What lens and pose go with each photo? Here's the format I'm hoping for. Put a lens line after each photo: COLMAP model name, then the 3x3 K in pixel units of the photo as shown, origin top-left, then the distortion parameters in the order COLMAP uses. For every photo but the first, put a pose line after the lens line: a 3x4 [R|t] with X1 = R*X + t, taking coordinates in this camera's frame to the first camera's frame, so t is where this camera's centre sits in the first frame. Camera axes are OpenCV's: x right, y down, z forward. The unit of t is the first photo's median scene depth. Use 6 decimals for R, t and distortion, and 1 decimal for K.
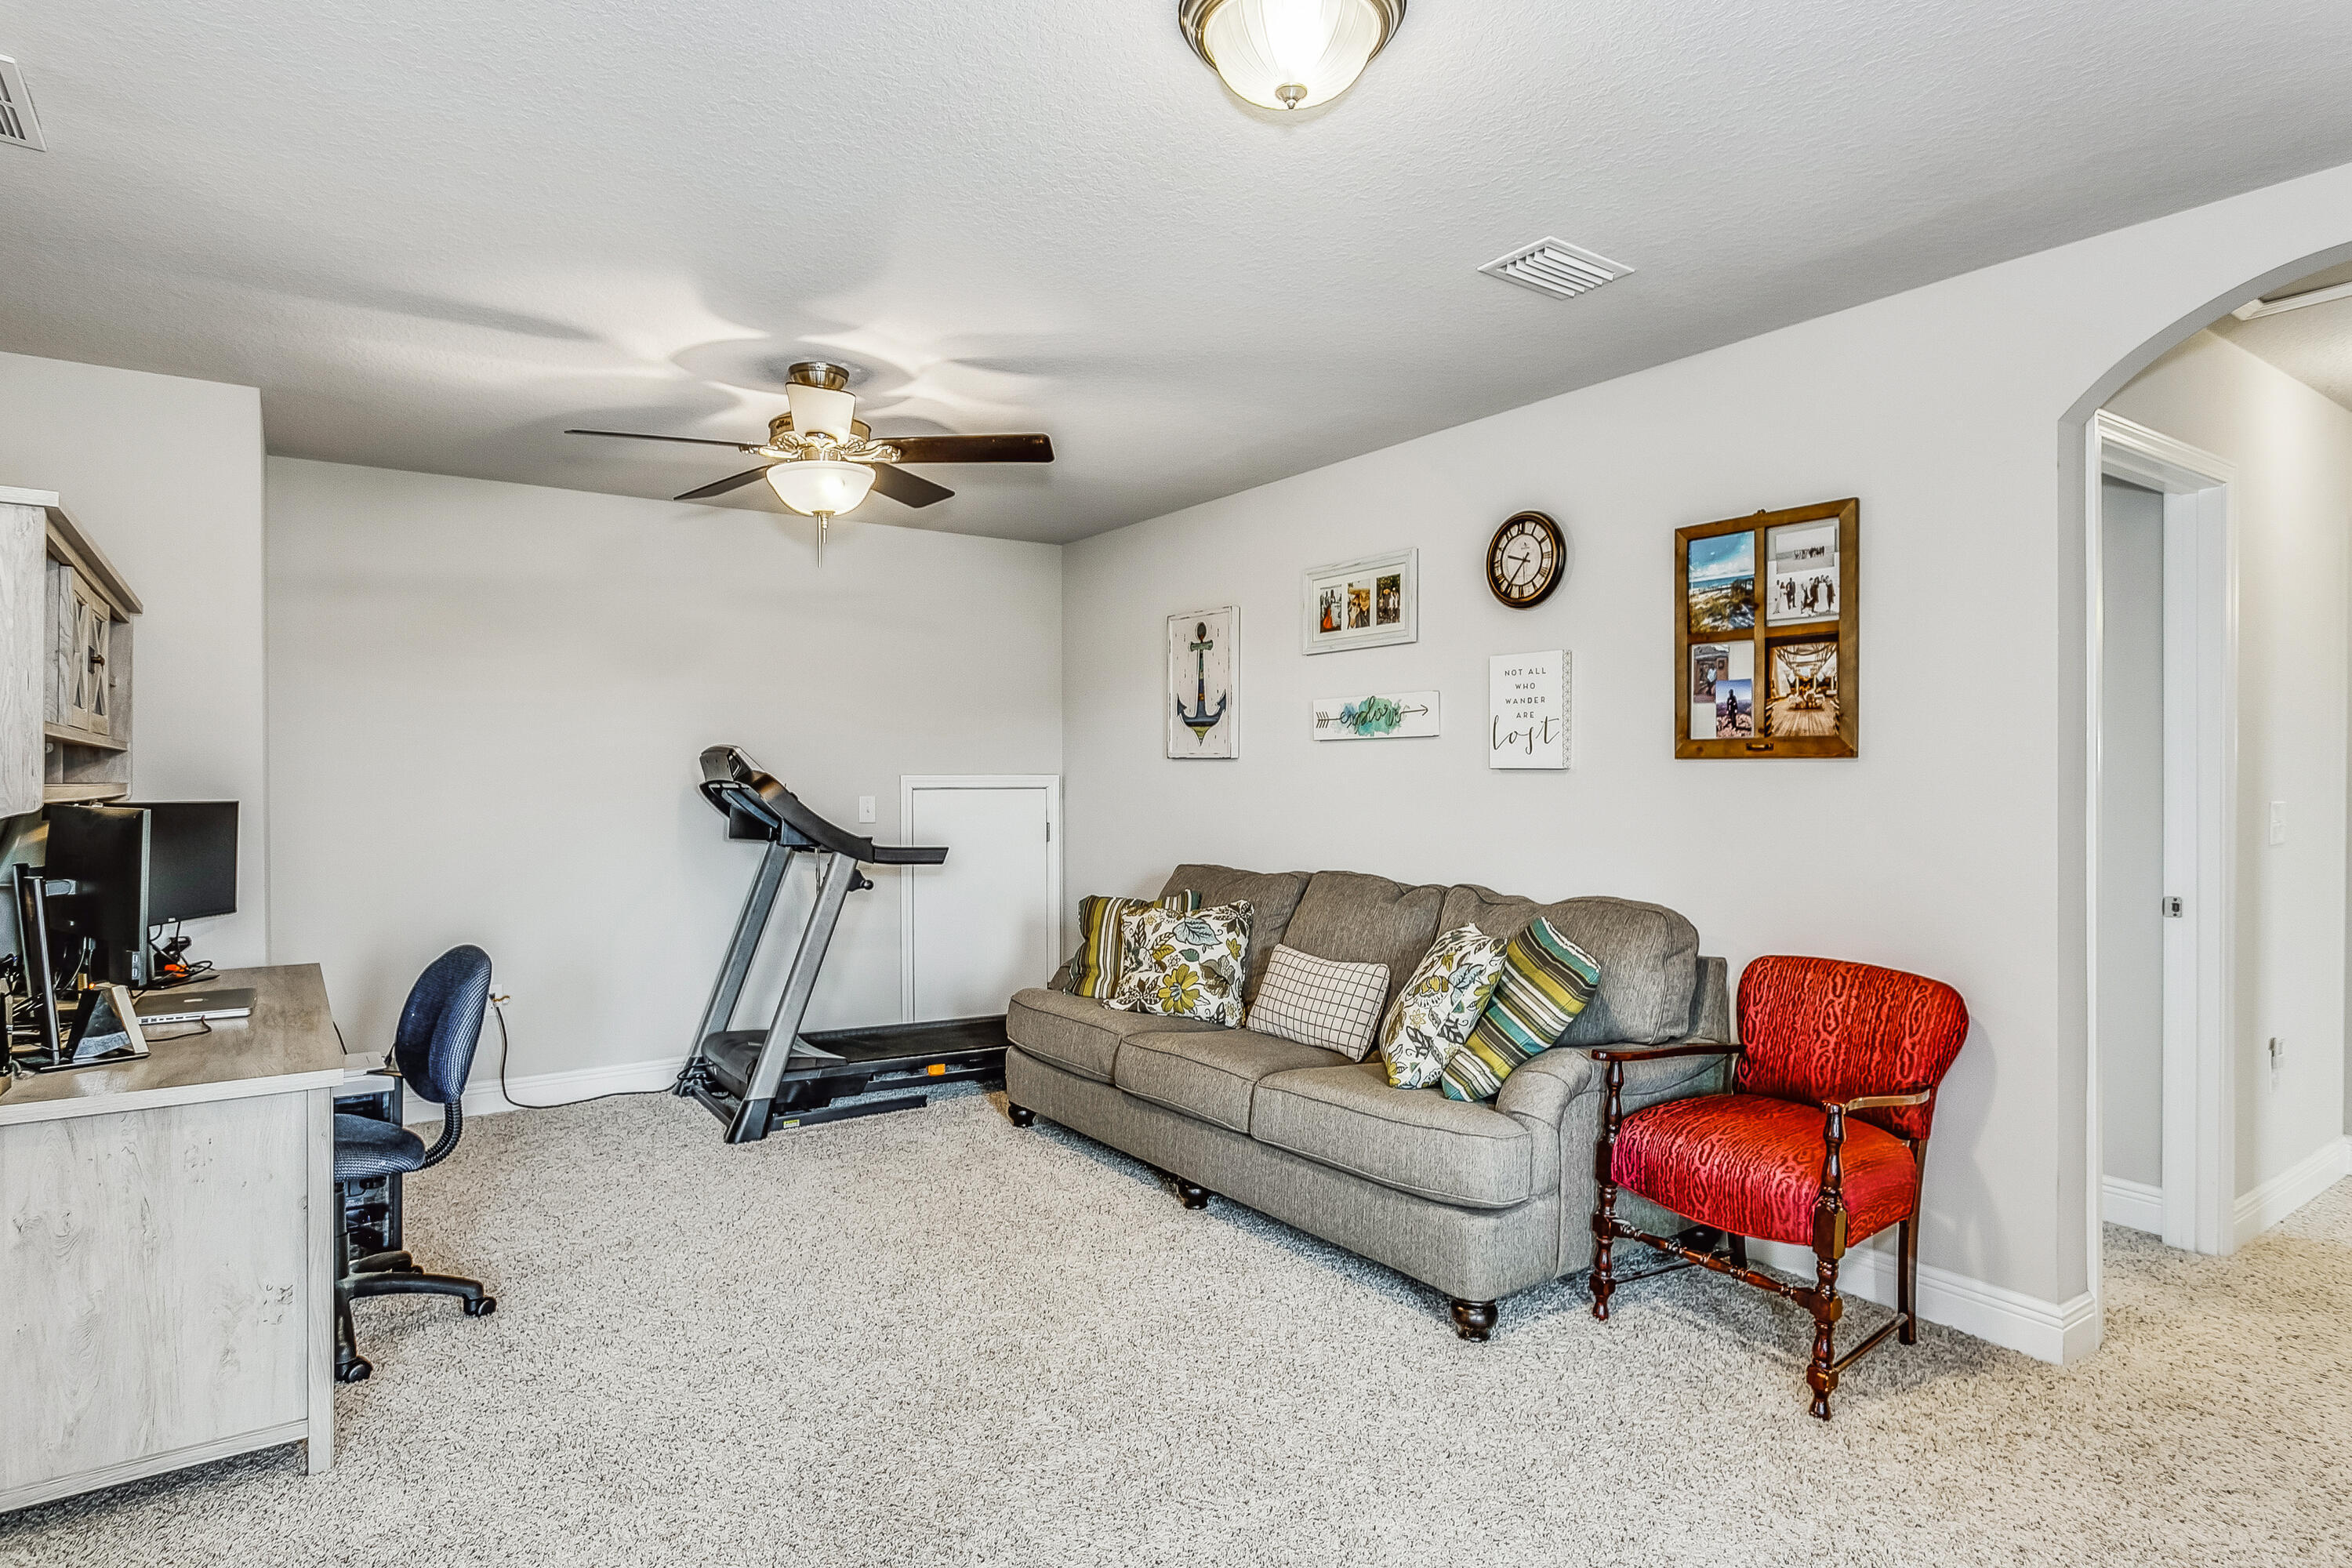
lens RADIAL K [[1283.8, 0, 1176.0], [0, 1283.8, 784.0], [0, 0, 1]] dist [-0.001247, -0.000067]
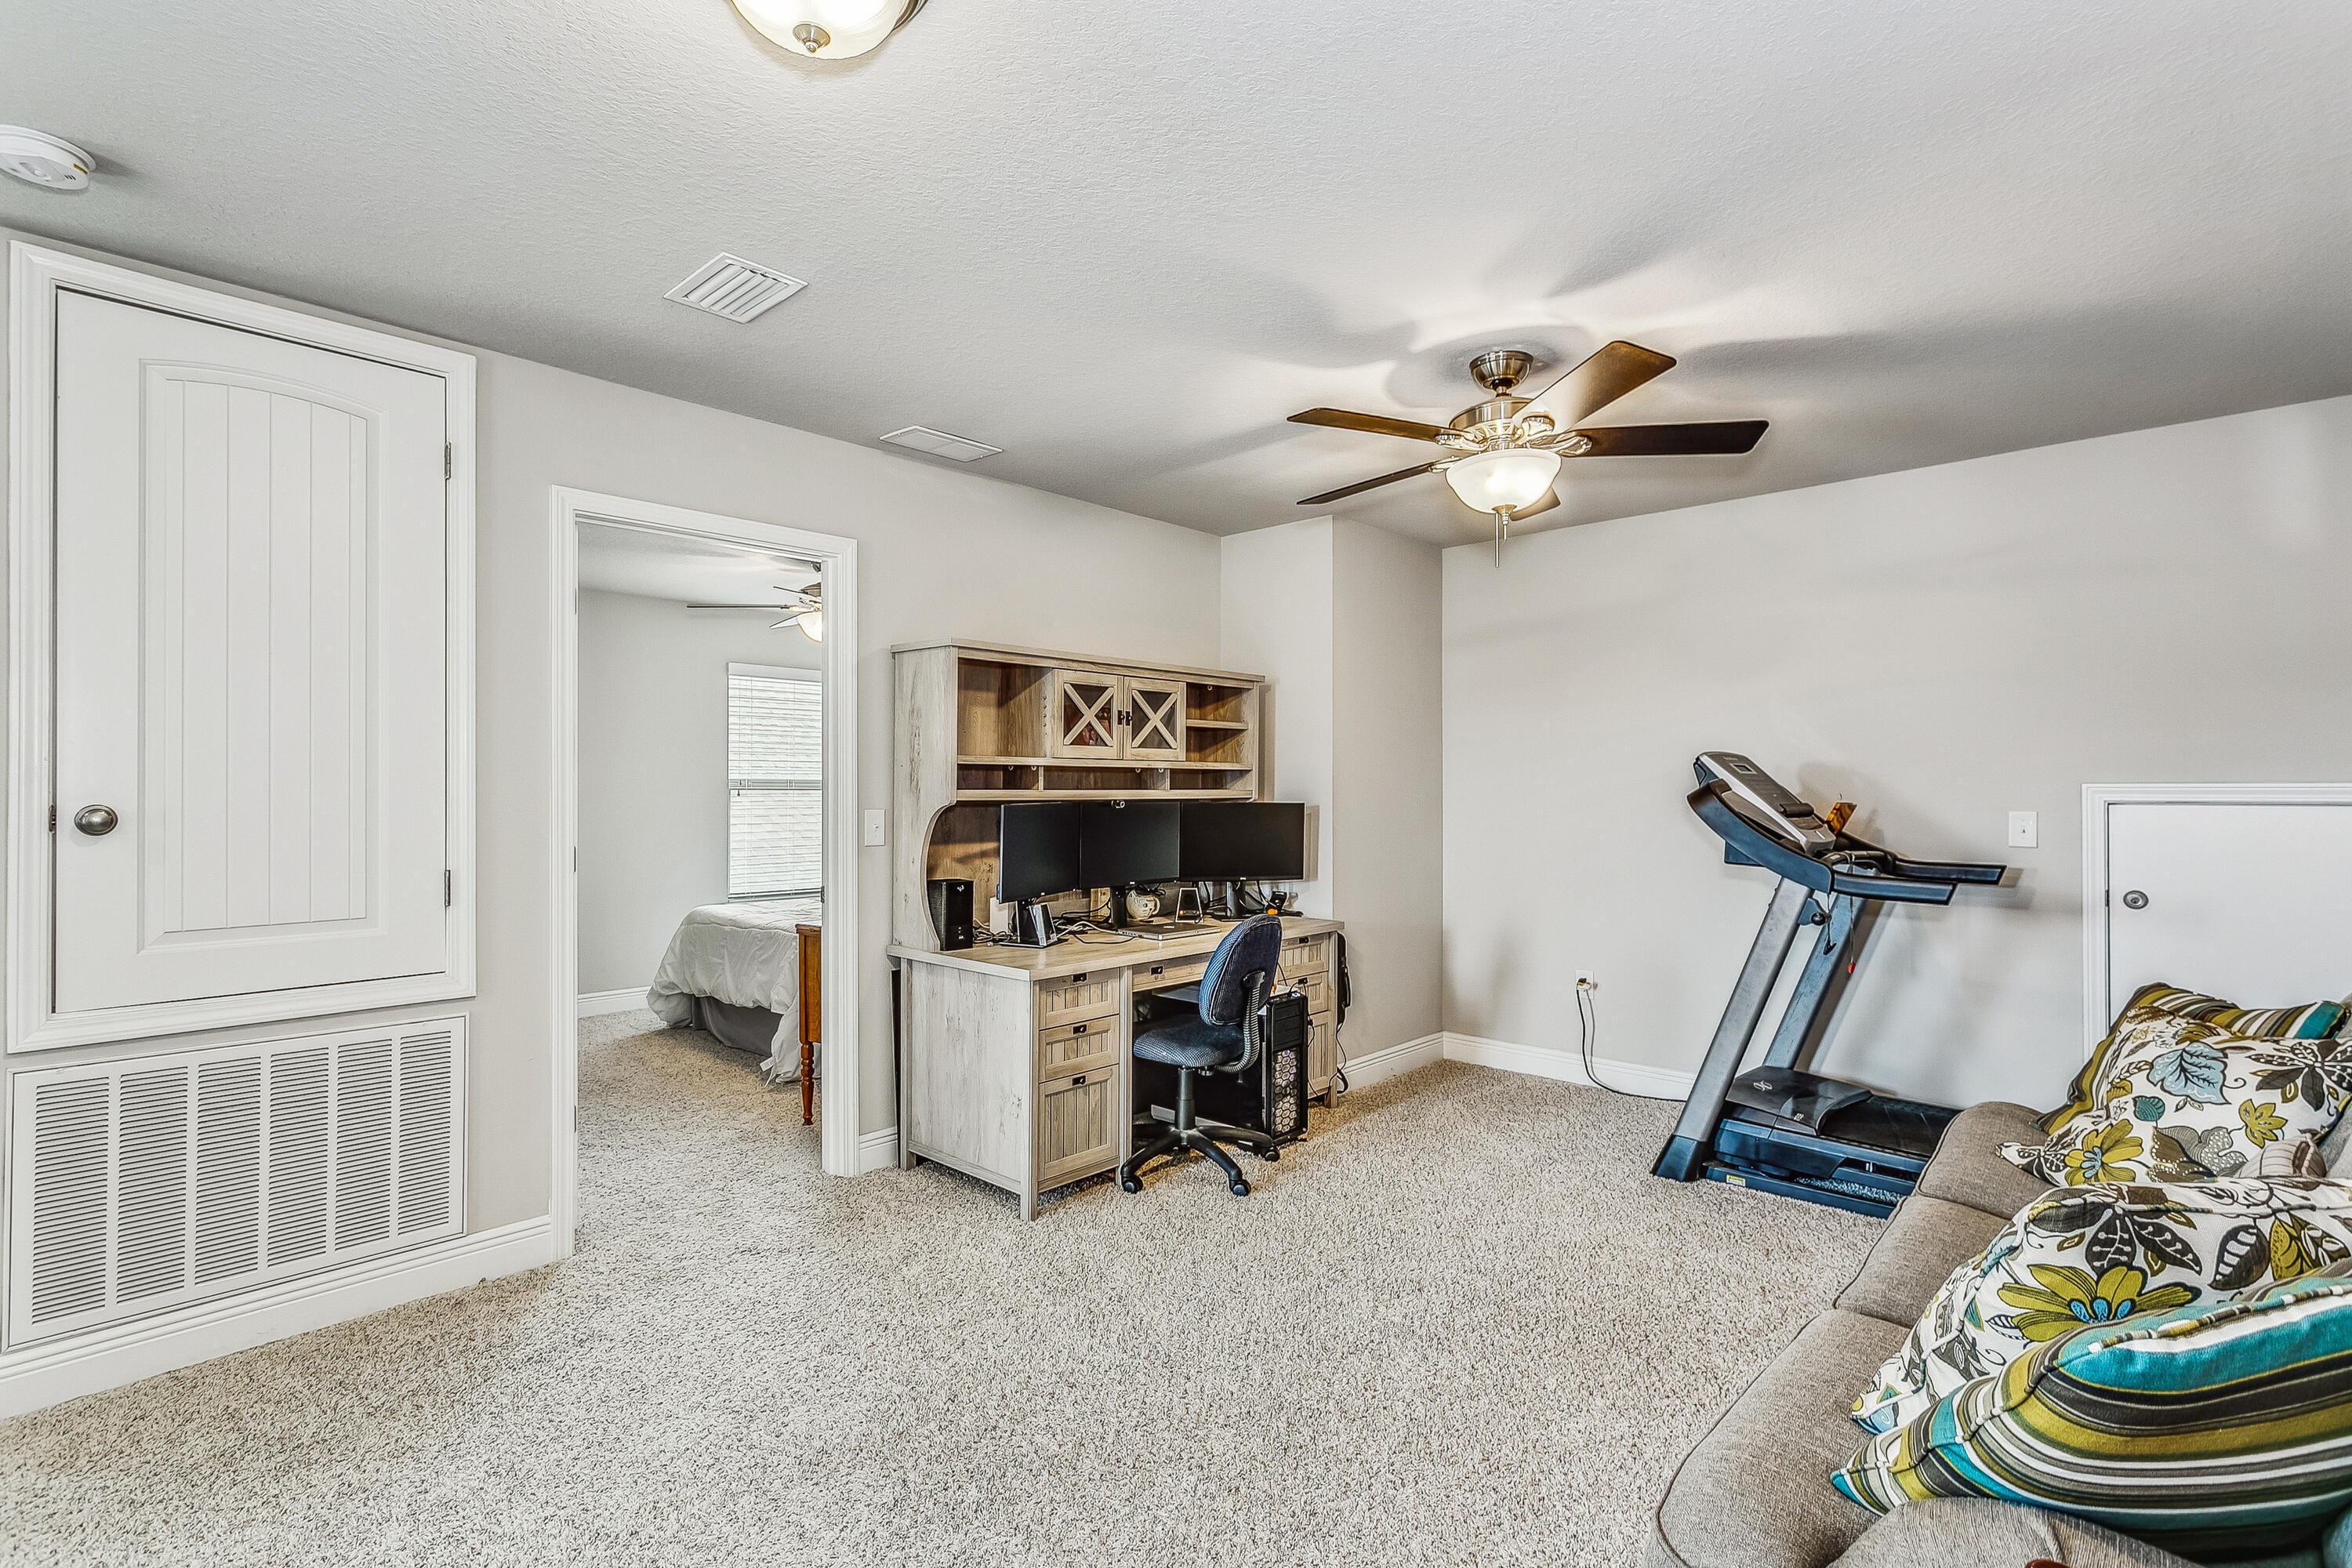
lens RADIAL K [[1122.9, 0, 1143.2], [0, 1122.9, 783.5], [0, 0, 1]] dist [0.002647, 0.001199]
pose [[0.189459, -0.002620, -0.981885, 0.408454], [-0.007334, 0.999965, -0.004083, -0.001360], [0.981861, 0.007975, 0.189433, 0.485304]]
